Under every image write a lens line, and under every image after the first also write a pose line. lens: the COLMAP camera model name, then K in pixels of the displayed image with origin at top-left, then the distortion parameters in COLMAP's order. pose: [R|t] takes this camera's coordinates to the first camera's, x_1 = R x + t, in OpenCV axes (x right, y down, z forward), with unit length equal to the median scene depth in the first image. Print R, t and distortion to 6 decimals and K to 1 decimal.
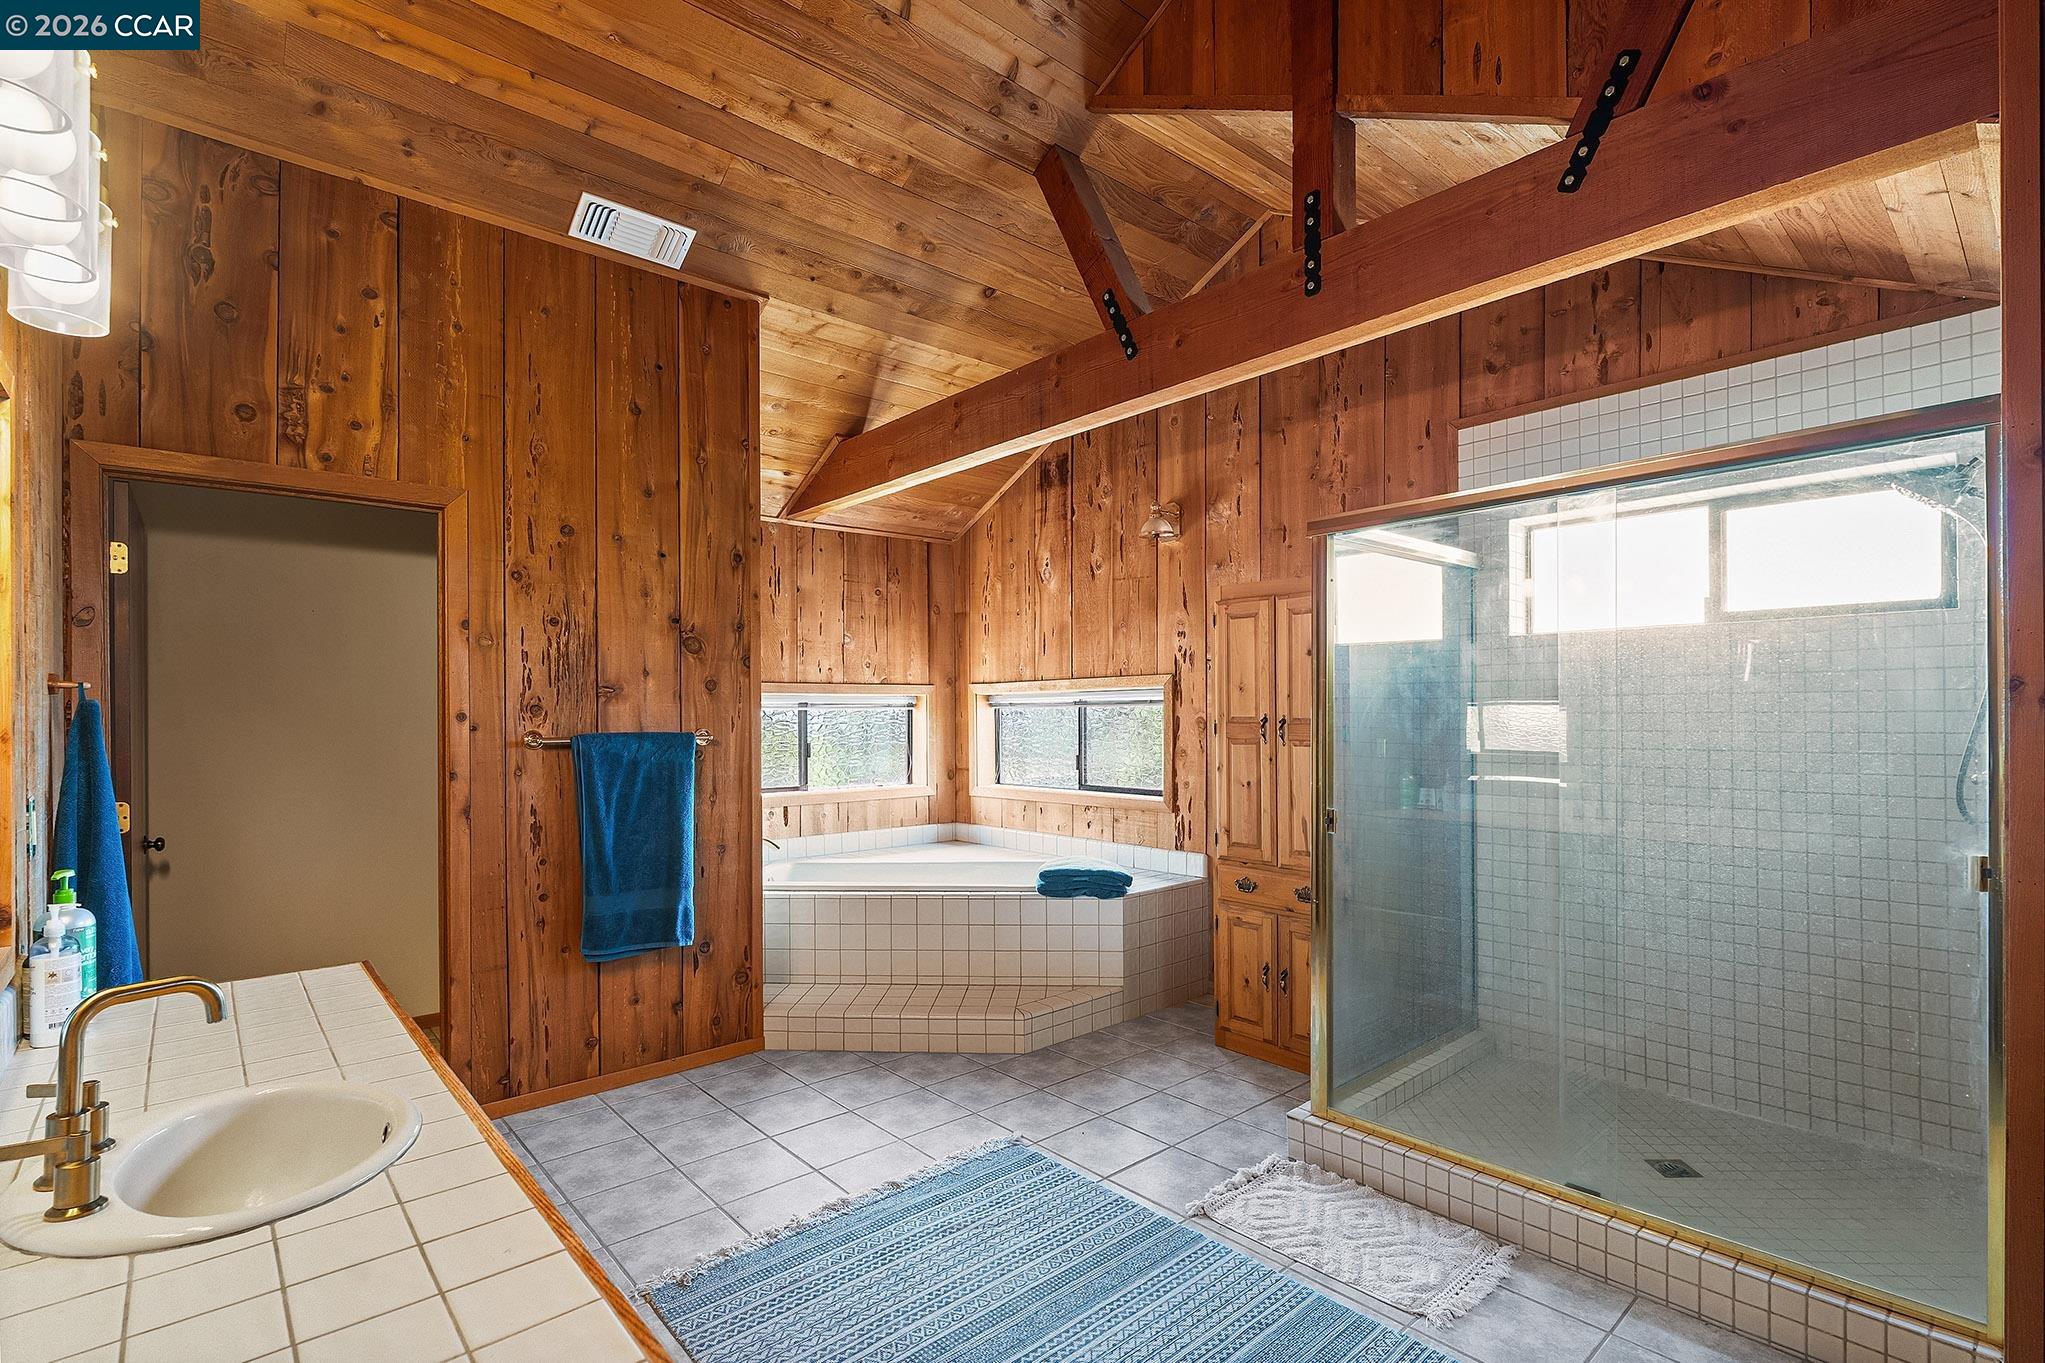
lens RADIAL K [[944.7, 0, 991.6], [0, 944.7, 712.0], [0, 0, 1]] dist [-0.004661, 0.000927]
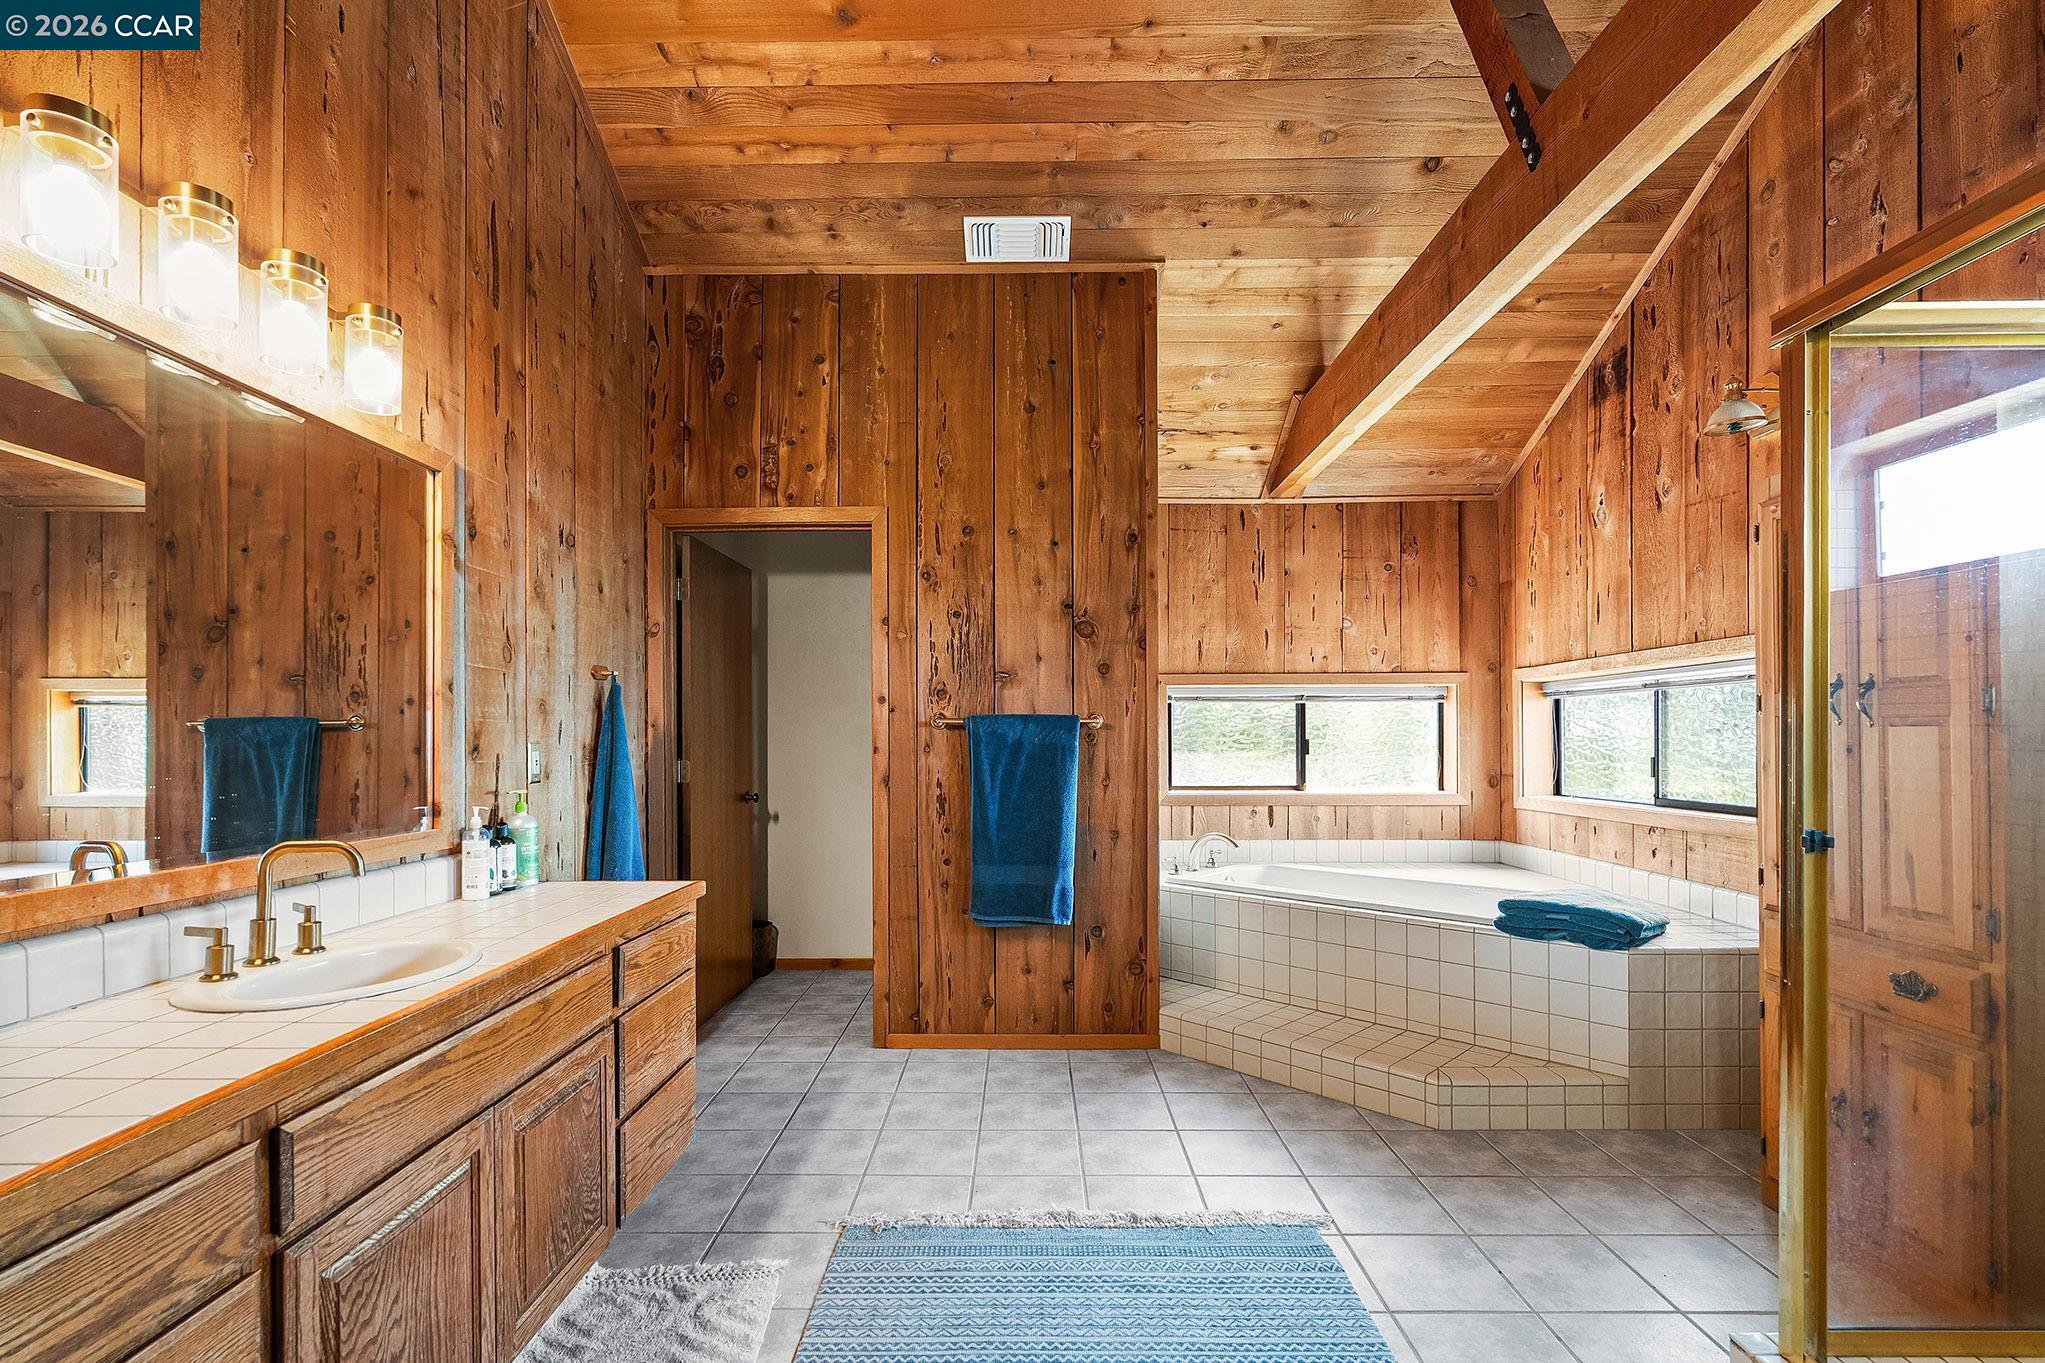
lens RADIAL K [[919.3, 0, 1011.7], [0, 919.3, 729.8], [0, 0, 1]] dist [-0.004333, 0.000725]
pose [[0.751419, 0.000131, -0.659826, 0.272669], [-0.001394, 0.999998, -0.001389, 0.037878], [0.659824, 0.001963, 0.751417, 0.210894]]
